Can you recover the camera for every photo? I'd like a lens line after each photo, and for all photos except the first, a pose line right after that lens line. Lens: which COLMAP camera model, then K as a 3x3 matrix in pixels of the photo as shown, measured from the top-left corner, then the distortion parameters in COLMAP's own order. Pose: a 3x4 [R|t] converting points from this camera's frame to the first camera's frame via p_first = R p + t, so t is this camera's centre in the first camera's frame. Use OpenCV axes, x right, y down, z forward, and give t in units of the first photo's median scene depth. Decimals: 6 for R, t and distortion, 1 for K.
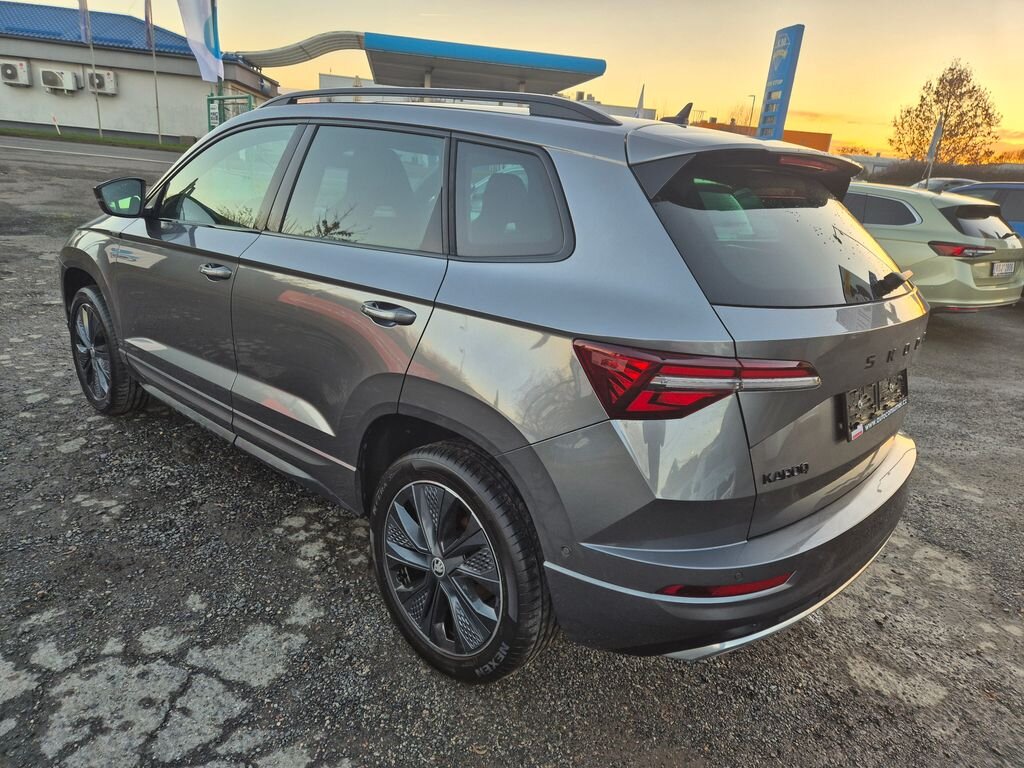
lens RADIAL K [[706.5, 0, 511.1], [0, 706.5, 380.3], [0, 0, 1]] dist [0.040648, -0.036118]
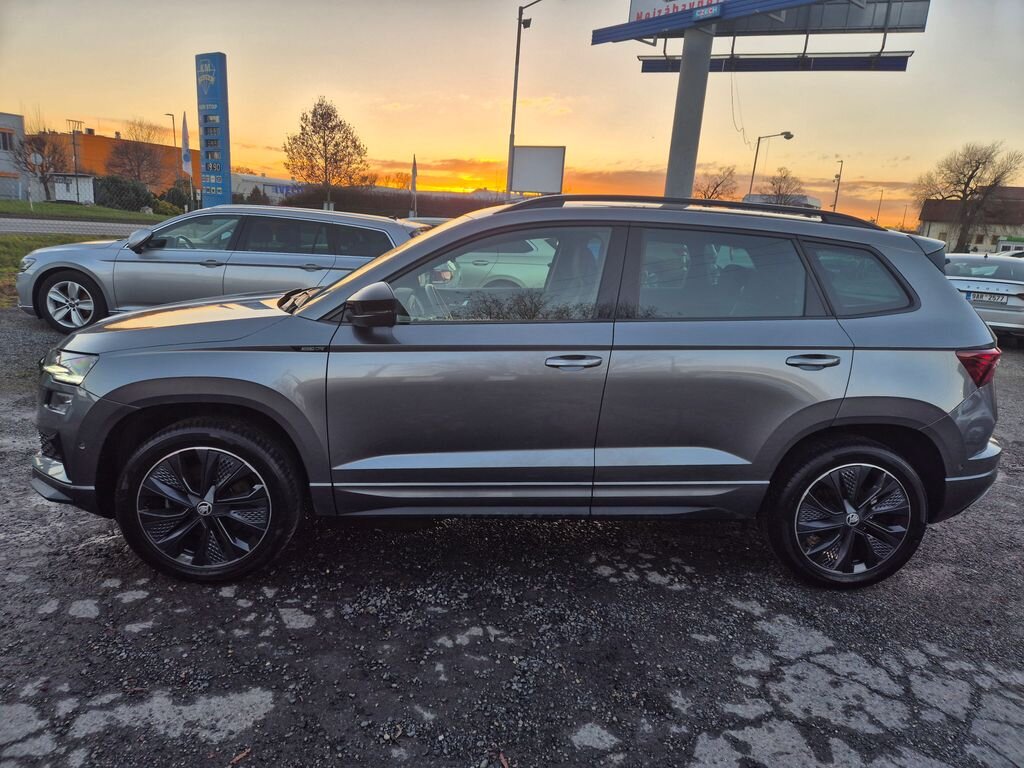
lens RADIAL K [[706.5, 0, 511.1], [0, 706.5, 380.3], [0, 0, 1]] dist [0.040648, -0.036118]
pose [[0.668998, -0.189640, 0.718665, -1.485295], [0.202675, 0.976806, 0.069089, -0.256795], [-0.715098, 0.099435, 0.691916, 0.398952]]
